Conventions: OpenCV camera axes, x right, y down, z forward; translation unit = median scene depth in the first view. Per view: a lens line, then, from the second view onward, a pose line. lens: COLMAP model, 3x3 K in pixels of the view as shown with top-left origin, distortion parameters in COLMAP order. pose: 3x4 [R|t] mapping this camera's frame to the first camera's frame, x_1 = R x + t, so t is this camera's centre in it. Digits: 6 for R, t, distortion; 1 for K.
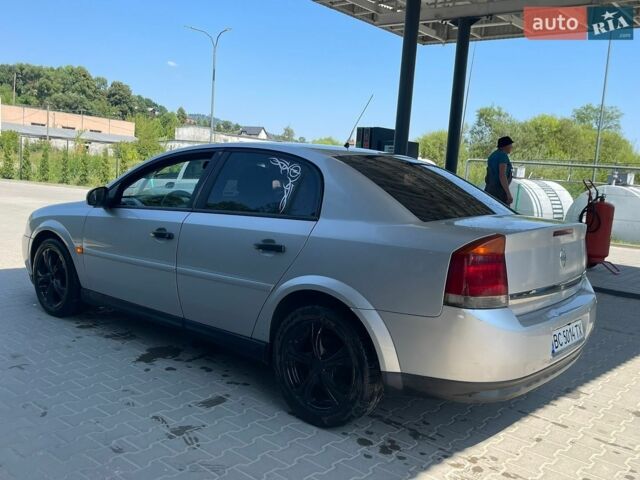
lens RADIAL K [[651.3, 0, 324.5], [0, 651.3, 239.8], [0, 0, 1]] dist [0.027624, 0.000000]
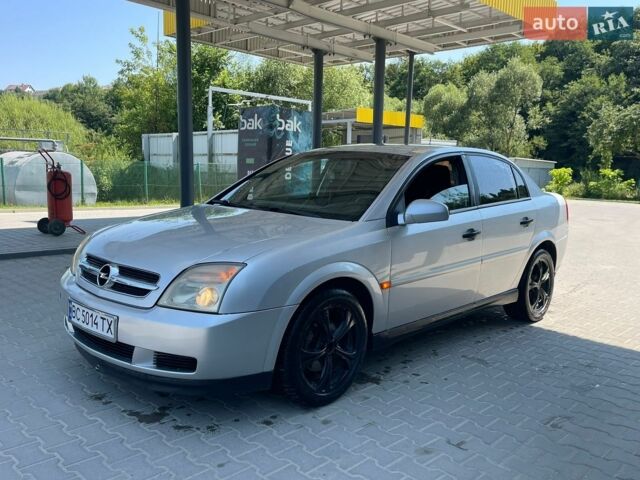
lens RADIAL K [[579.1, 0, 321.1], [0, 579.1, 238.1], [0, 0, 1]] dist [0.026528, 0.001190]
pose [[0.077285, -0.197948, 0.977161, -1.048251], [0.102888, 0.976443, 0.189665, -0.181649], [-0.991686, 0.085880, 0.095831, 1.024941]]
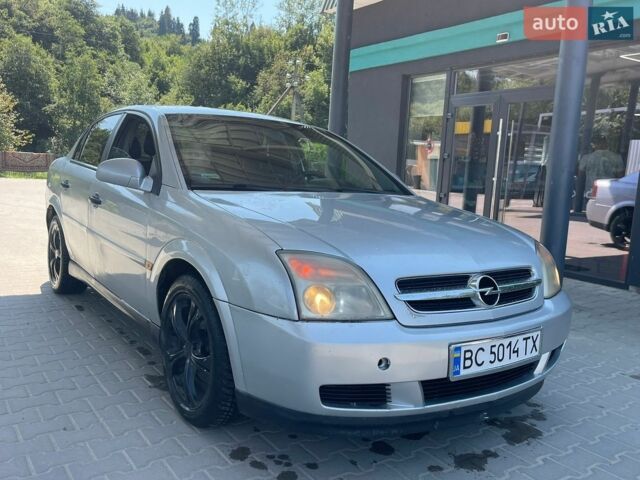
lens RADIAL K [[579.1, 0, 321.4], [0, 579.1, 240.9], [0, 0, 1]] dist [0.026528, 0.001190]
pose [[-0.952890, -0.166027, 0.253842, -0.357636], [-0.092651, 0.956213, 0.277619, -0.201513], [-0.288819, 0.241021, -0.926548, 1.880553]]
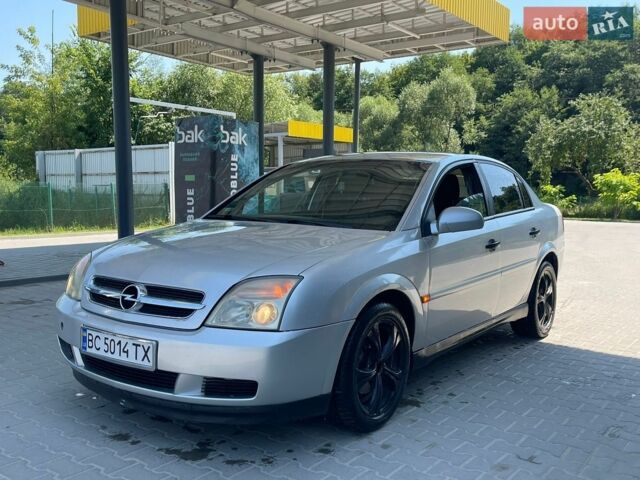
lens RADIAL K [[651.3, 0, 322.8], [0, 651.3, 244.3], [0, 0, 1]] dist [0.027624, 0.000000]
pose [[-0.061428, -0.162997, 0.984712, -1.082417], [0.106621, 0.979859, 0.168845, -0.182470], [-0.992400, 0.115363, -0.042811, 1.177828]]
